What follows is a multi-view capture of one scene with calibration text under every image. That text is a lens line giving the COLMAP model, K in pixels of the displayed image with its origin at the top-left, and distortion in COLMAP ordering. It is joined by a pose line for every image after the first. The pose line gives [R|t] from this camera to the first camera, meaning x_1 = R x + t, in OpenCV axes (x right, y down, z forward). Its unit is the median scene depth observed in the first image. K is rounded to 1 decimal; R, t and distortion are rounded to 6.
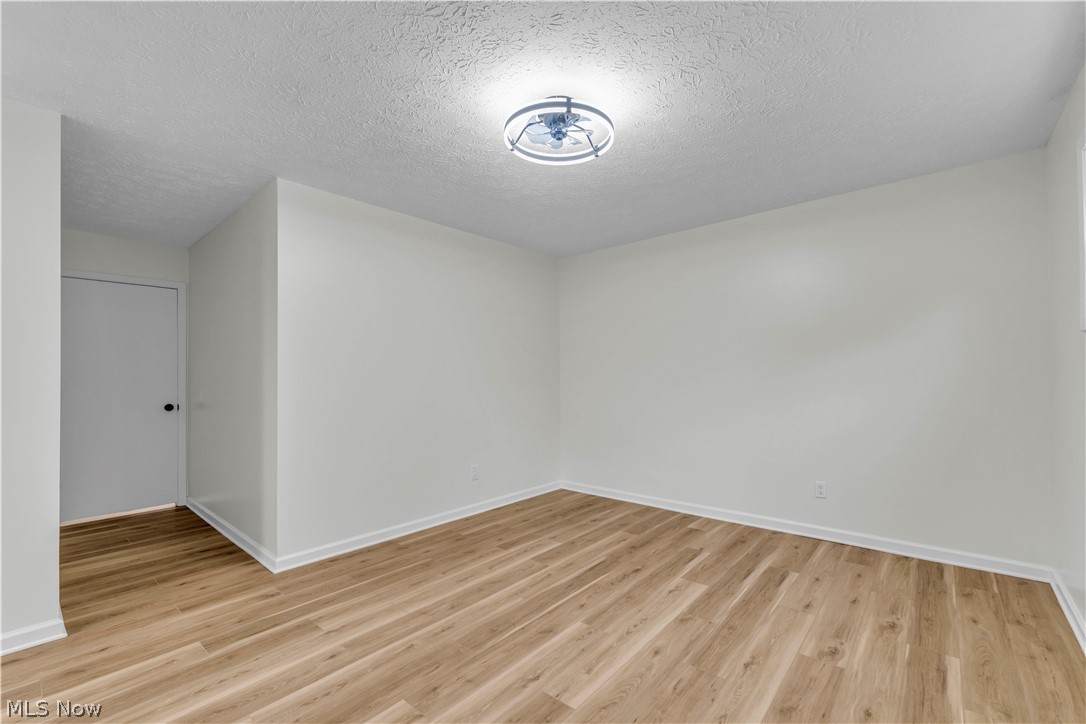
lens RADIAL K [[448.5, 0, 540.0], [0, 448.5, 360.9], [0, 0, 1]] dist [-0.002212, -0.000100]
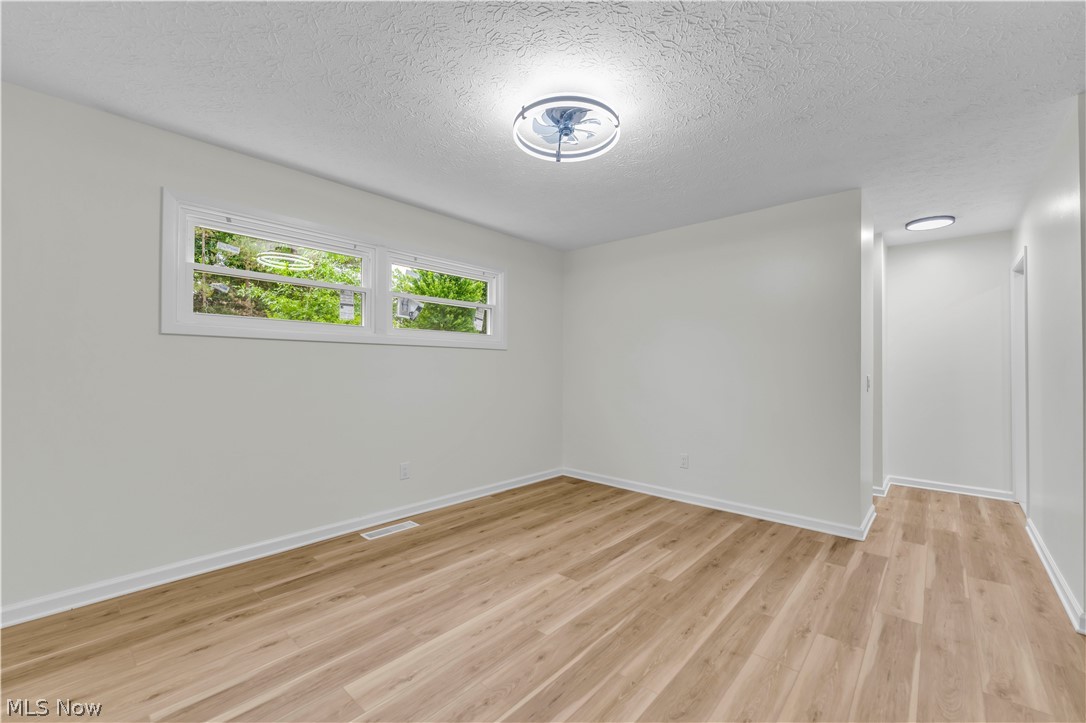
lens RADIAL K [[448.5, 0, 540.0], [0, 448.5, 360.4], [0, 0, 1]] dist [-0.002212, -0.000100]
pose [[-0.999984, 0.003772, -0.004138, 0.110099], [0.003976, 0.998720, -0.050415, 0.073813], [0.003942, -0.050430, -0.998720, 2.052910]]
